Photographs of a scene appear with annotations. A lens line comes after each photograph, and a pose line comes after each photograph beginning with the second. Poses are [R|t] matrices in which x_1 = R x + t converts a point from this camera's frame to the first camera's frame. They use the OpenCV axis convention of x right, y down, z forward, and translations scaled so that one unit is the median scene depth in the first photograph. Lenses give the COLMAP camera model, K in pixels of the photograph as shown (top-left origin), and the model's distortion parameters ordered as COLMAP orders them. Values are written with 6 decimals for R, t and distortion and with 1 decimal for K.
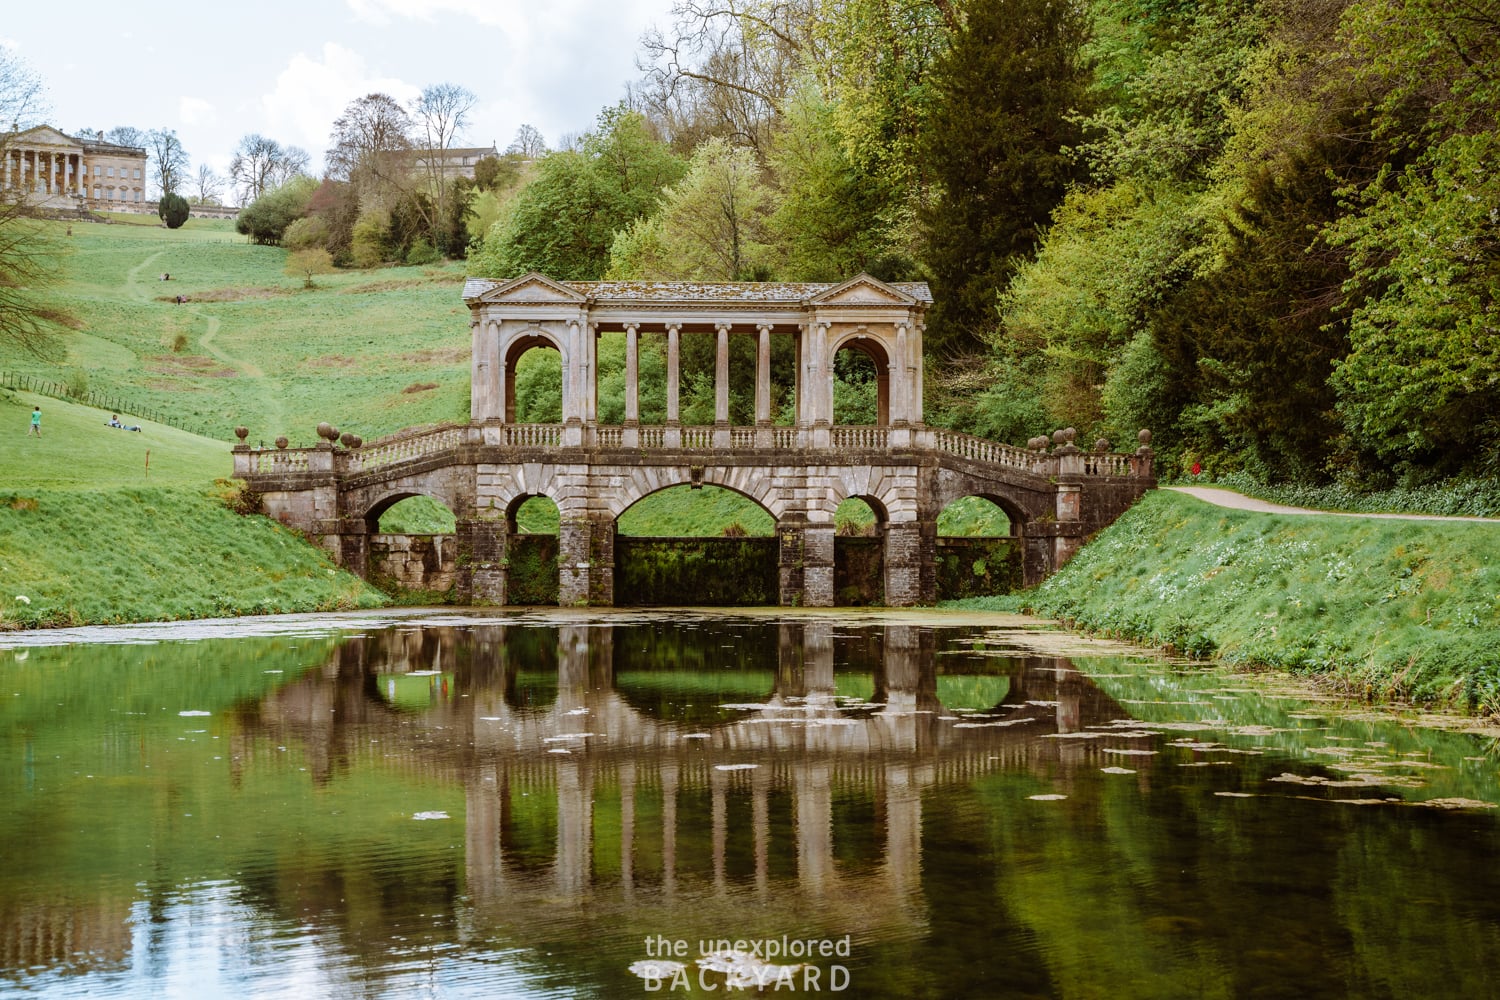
lens RADIAL K [[2438.8, 0, 783.8], [0, 2438.8, 500.4], [0, 0, 1]] dist [0.182686, -0.008741]
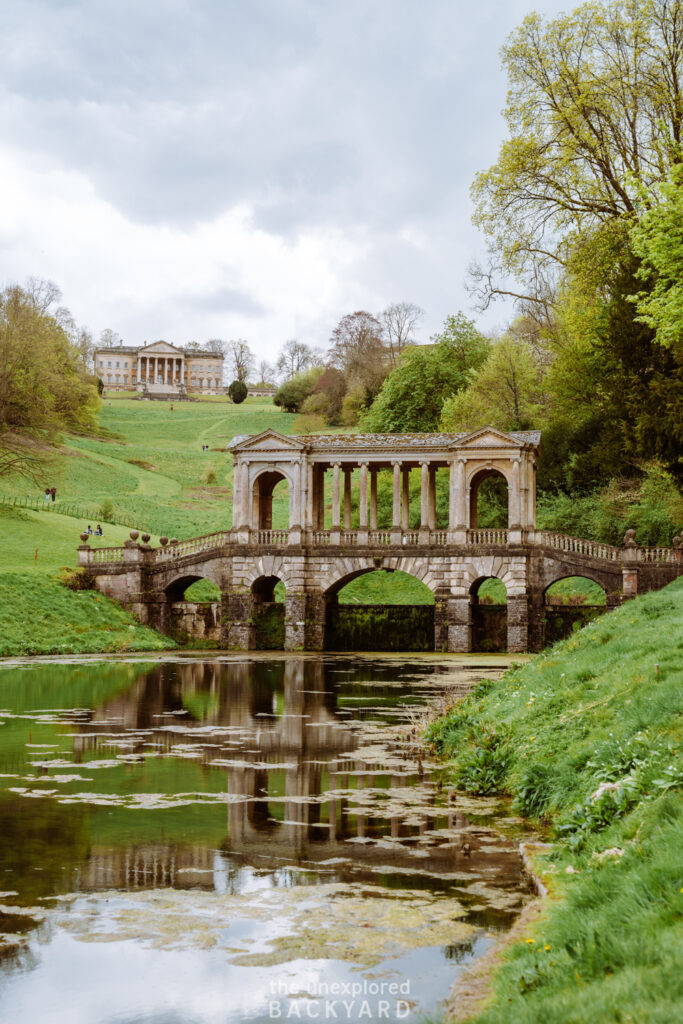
lens RADIAL K [[1666.4, 0, 341.5], [0, 1666.4, 512.0], [0, 0, 1]] dist [0.136714, -0.002658]
pose [[0.978554, -0.010218, -0.205737, 0.152043], [0.001807, 0.999156, -0.041029, 0.000213], [0.205983, 0.039778, 0.977747, -0.000021]]
